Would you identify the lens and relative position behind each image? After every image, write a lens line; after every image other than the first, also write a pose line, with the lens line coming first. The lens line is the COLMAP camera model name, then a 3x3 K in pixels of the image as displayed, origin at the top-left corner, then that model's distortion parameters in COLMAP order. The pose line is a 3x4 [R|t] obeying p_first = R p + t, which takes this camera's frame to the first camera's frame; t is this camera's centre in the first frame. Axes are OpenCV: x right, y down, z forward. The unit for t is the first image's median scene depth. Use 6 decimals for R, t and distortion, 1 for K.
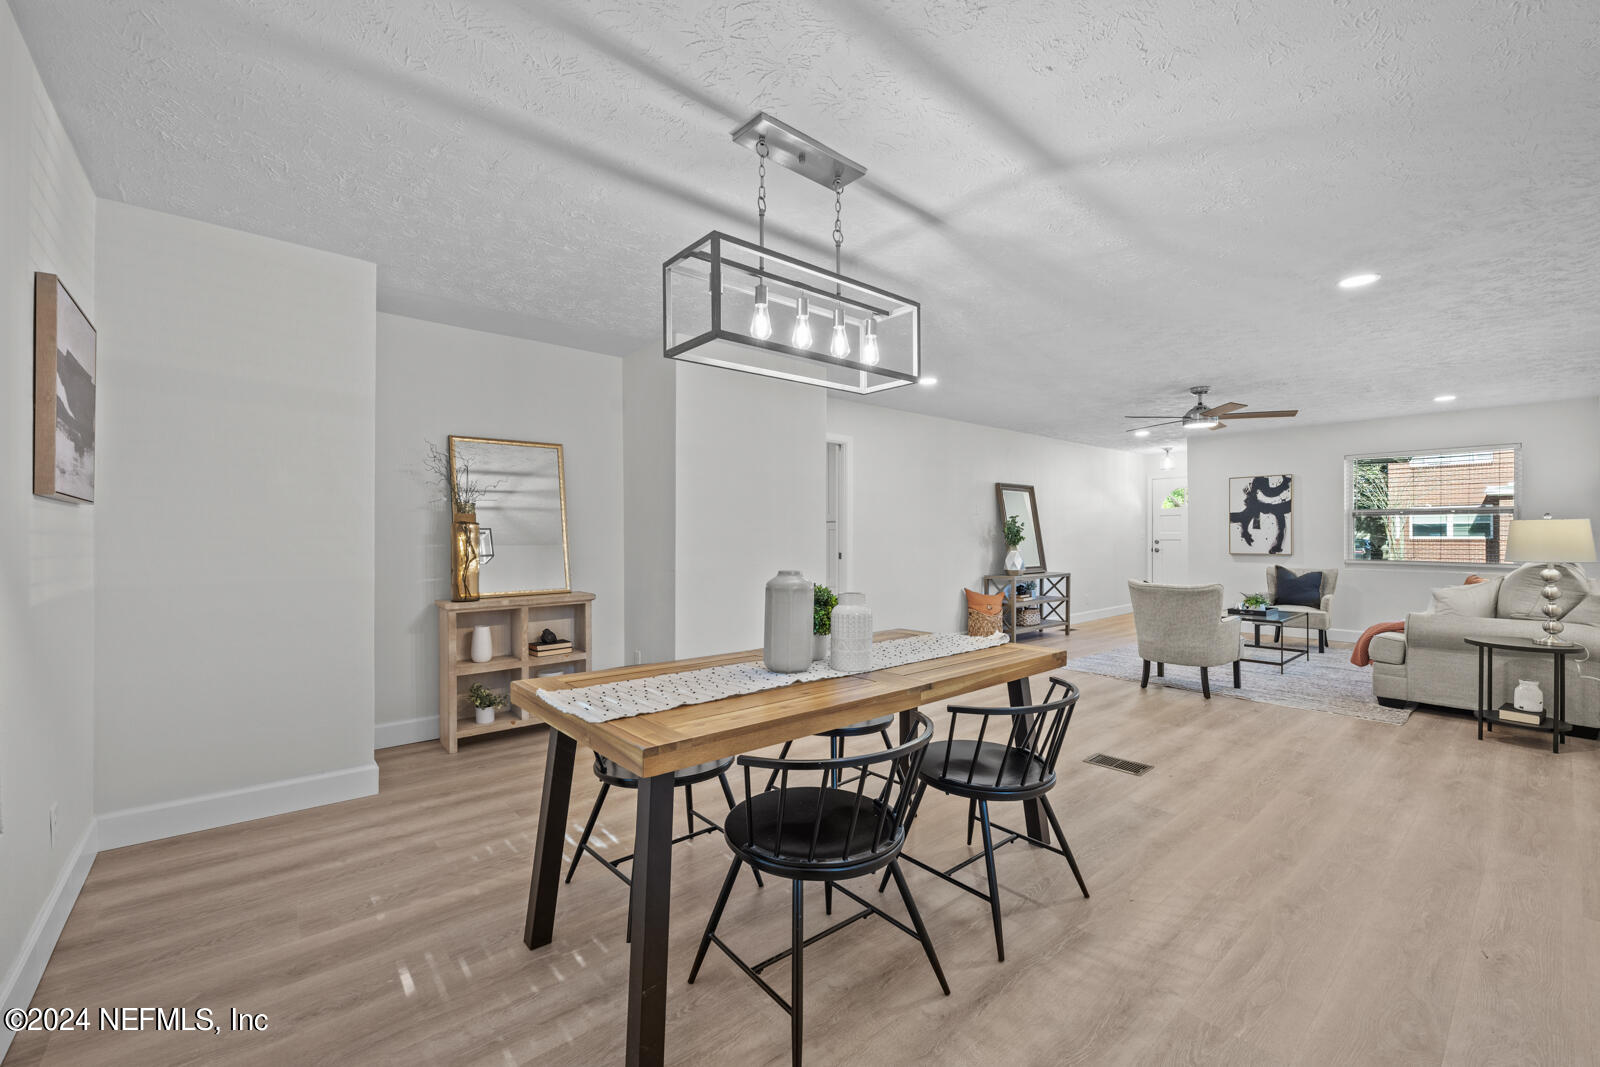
lens RADIAL K [[645.7, 0, 811.8], [0, 645.7, 536.9], [0, 0, 1]] dist [0.003313, -0.002401]
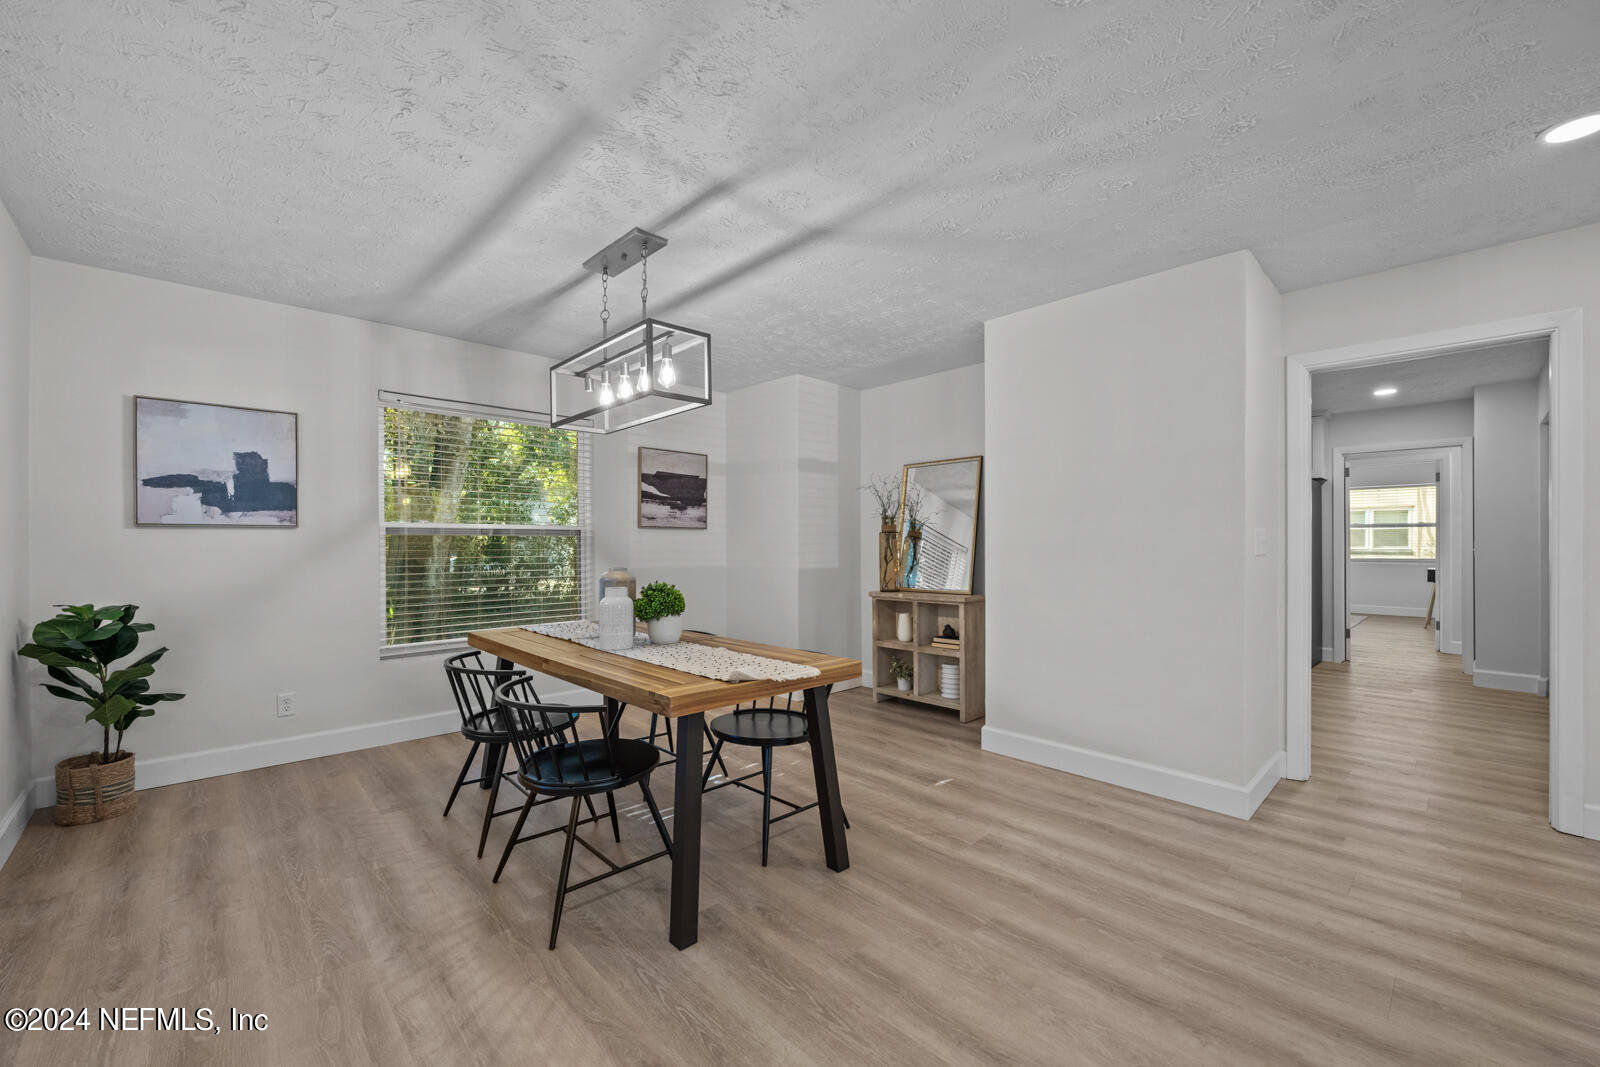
lens RADIAL K [[645.7, 0, 787.6], [0, 645.7, 542.3], [0, 0, 1]] dist [0.003313, -0.002401]
pose [[0.024530, -0.004365, -0.999690, 0.419304], [0.002323, 0.999988, -0.004310, 0.002168], [0.999696, -0.002217, 0.024540, 0.414049]]
